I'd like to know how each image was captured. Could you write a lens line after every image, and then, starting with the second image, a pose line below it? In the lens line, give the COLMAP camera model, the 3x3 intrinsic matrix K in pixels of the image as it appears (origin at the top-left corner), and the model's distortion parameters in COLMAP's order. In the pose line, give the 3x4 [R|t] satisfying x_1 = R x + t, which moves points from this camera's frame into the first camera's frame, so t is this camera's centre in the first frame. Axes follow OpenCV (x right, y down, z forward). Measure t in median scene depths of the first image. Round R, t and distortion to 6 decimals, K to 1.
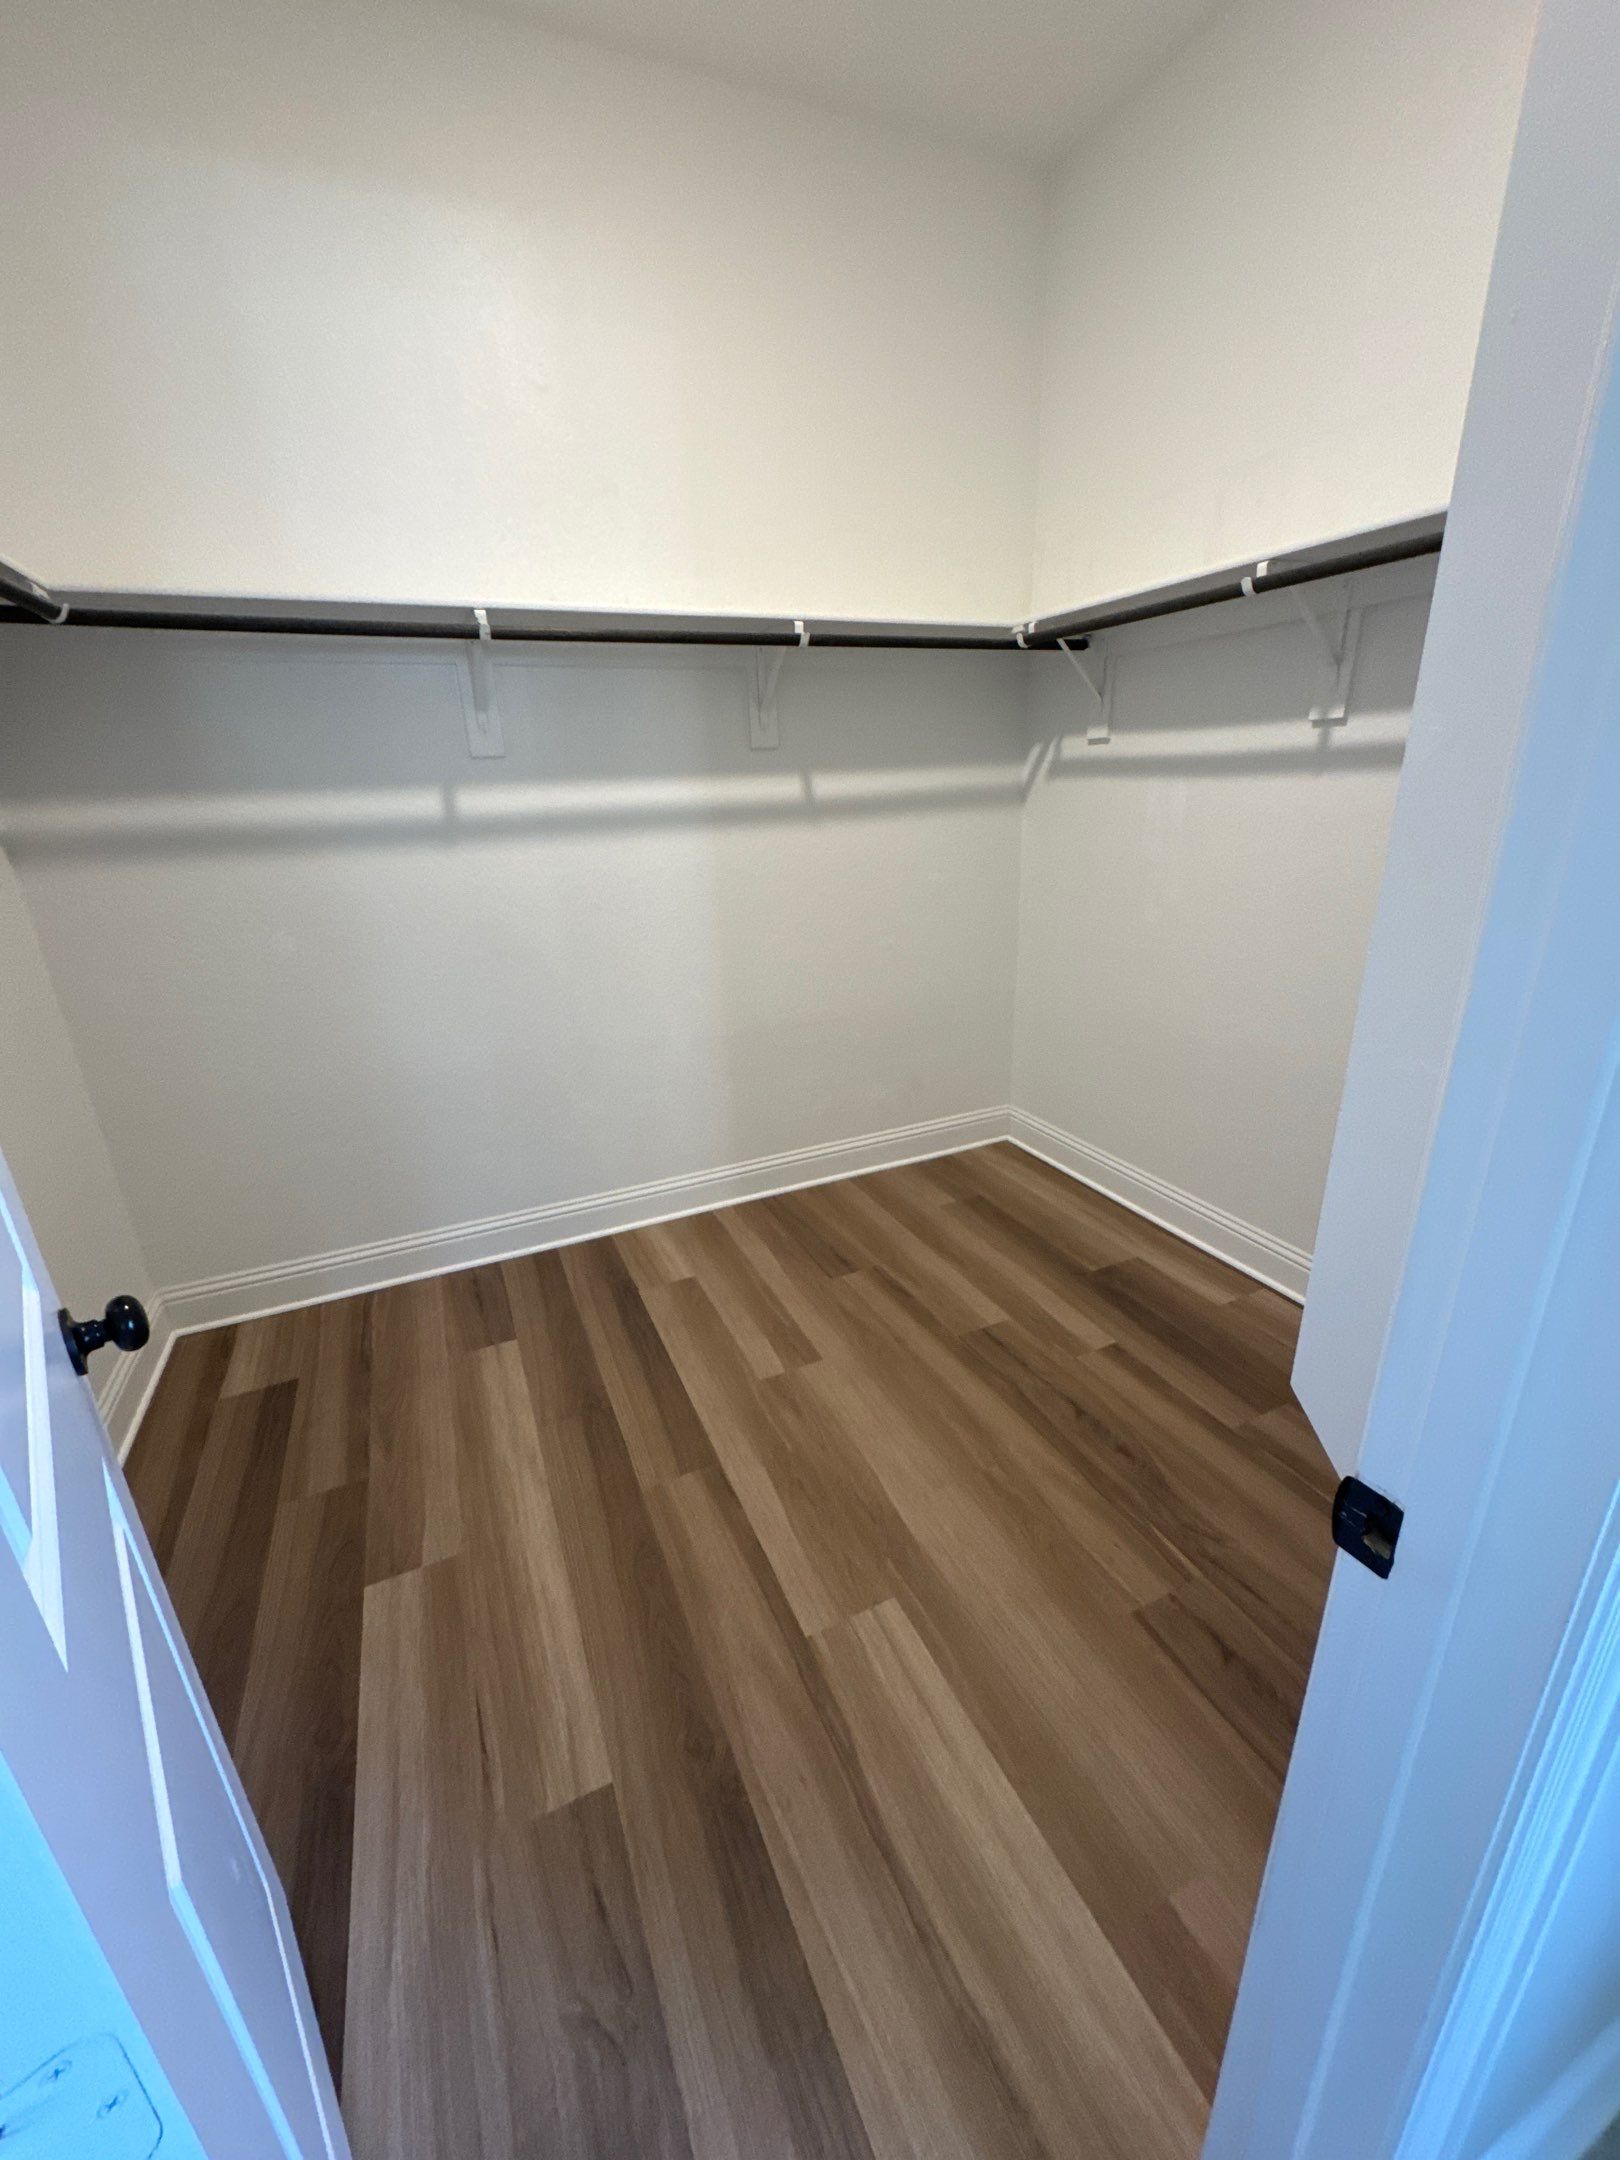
lens RADIAL K [[855.6, 0, 807.8], [0, 855.6, 1080.4], [0, 0, 1]] dist [0.002510, 0.000074]
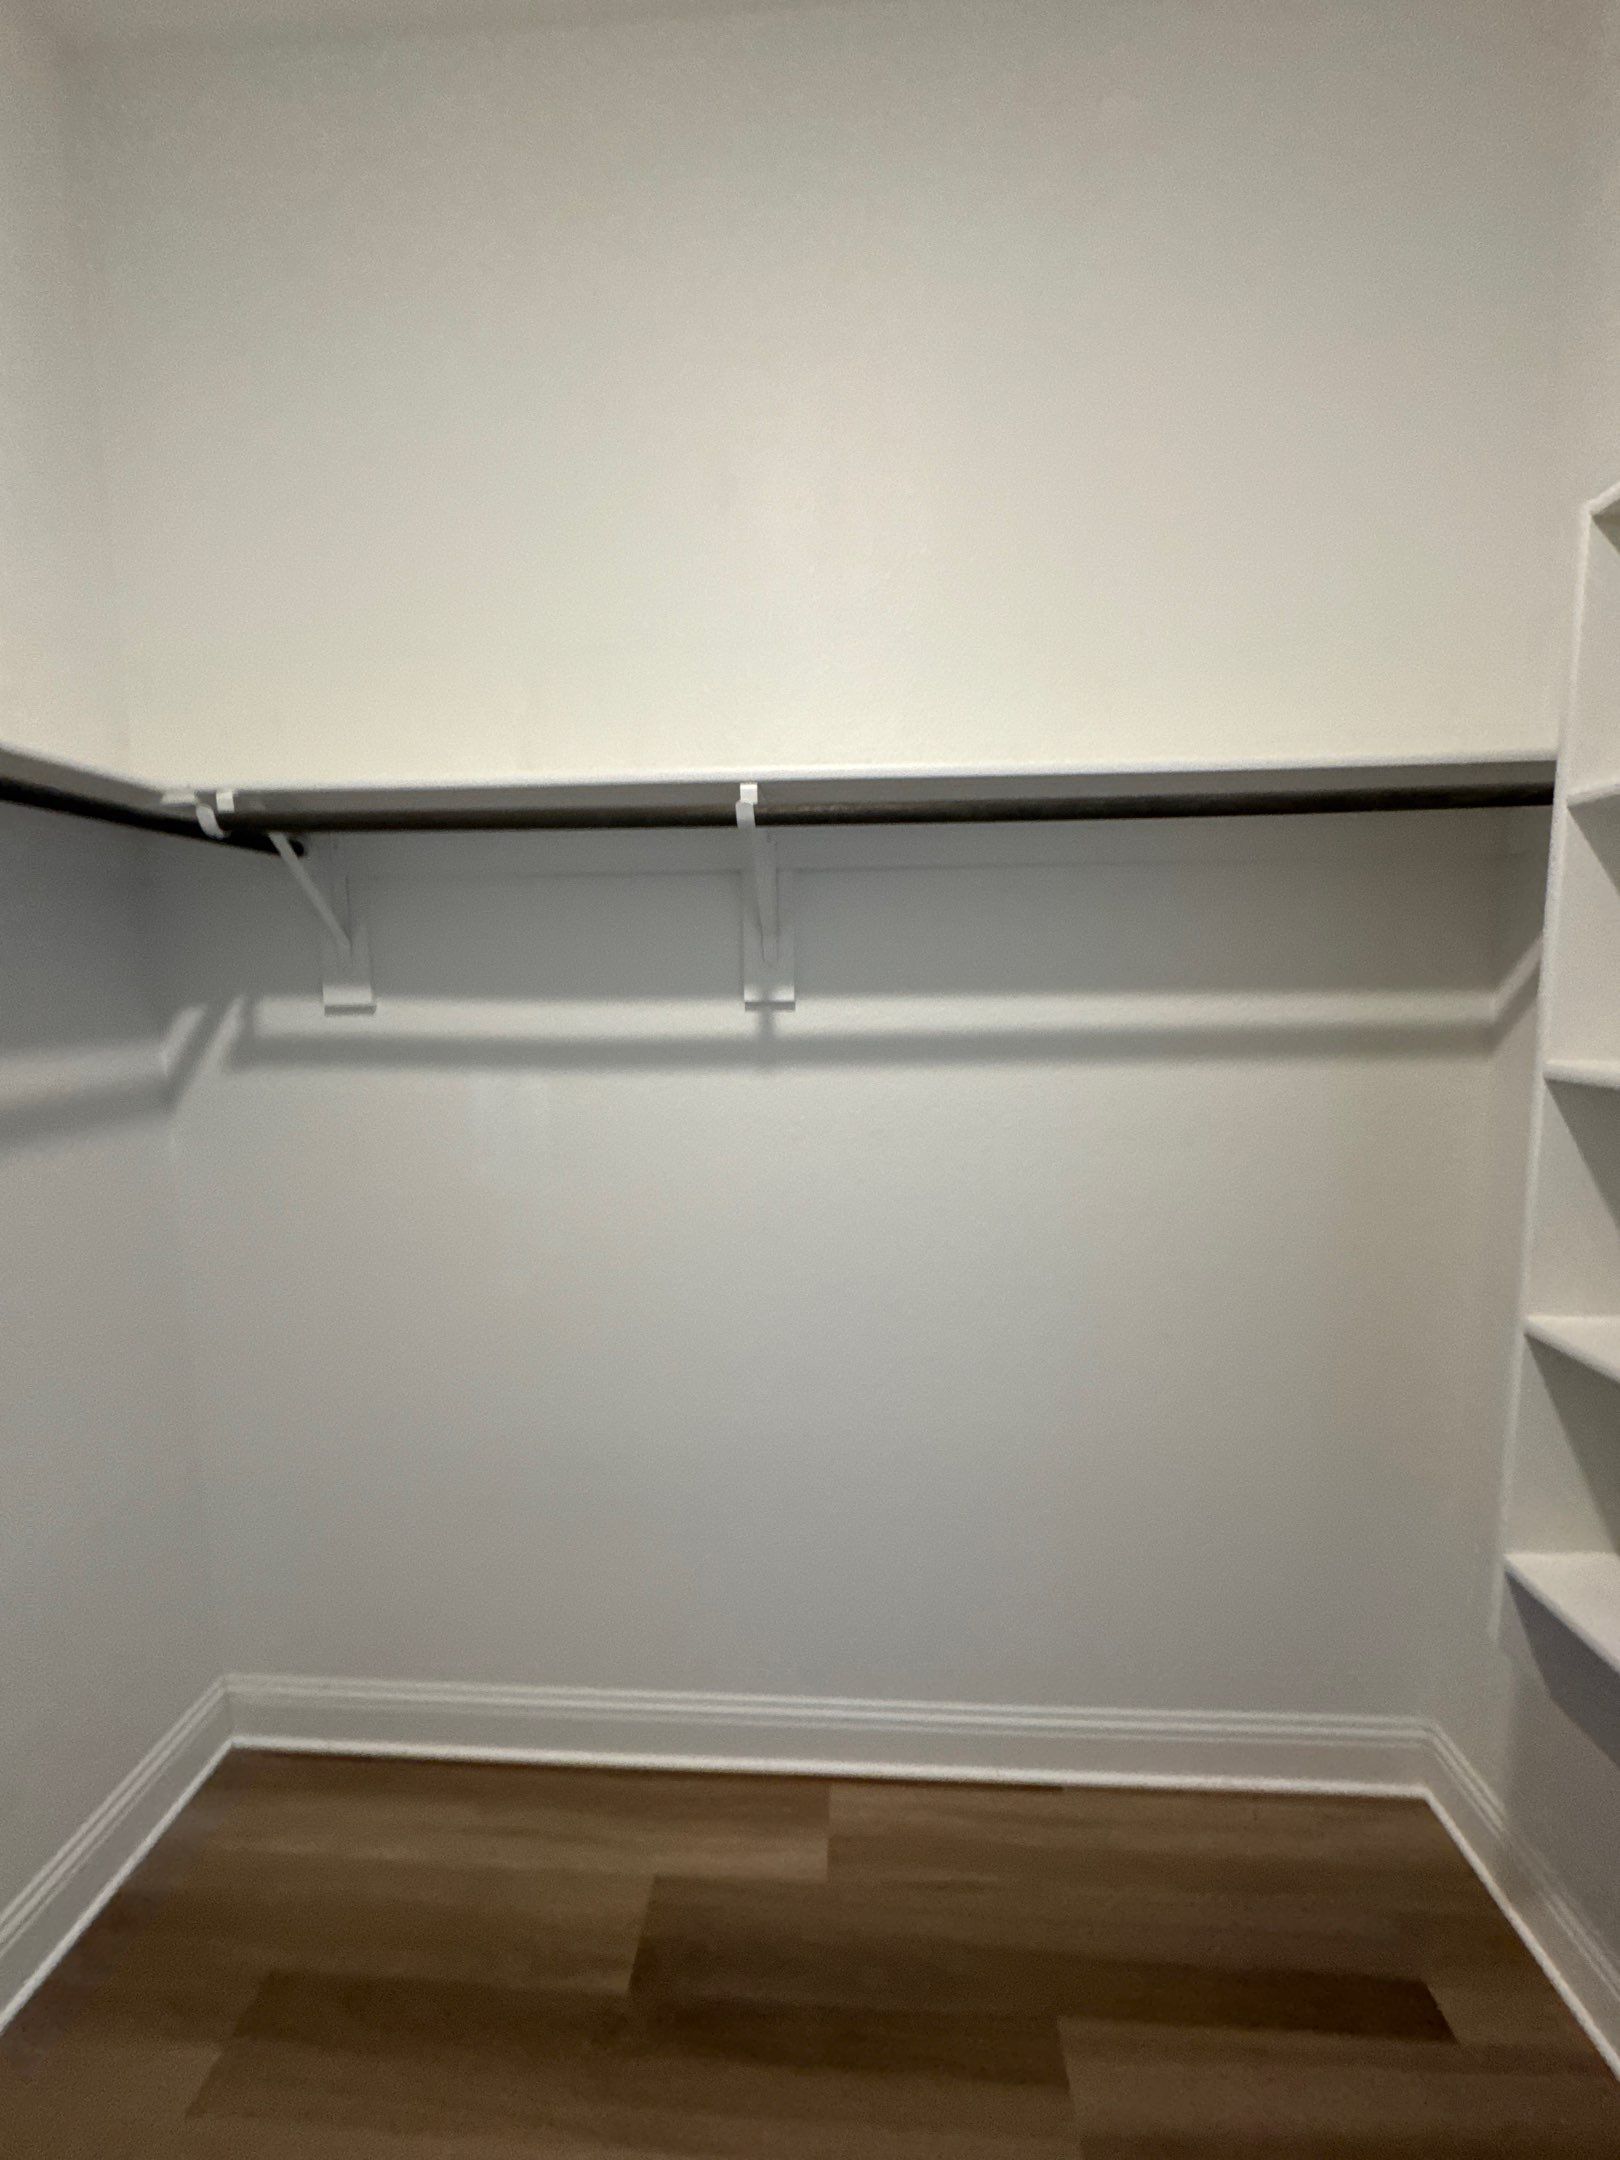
lens RADIAL K [[850.1, 0, 808.8], [0, 850.1, 1083.7], [0, 0, 1]] dist [0.003157, -0.000152]
pose [[0.472706, -0.068824, 0.878529, -0.027319], [0.285904, 0.954994, -0.079021, -0.231053], [-0.833551, 0.288529, 0.471108, 0.521777]]
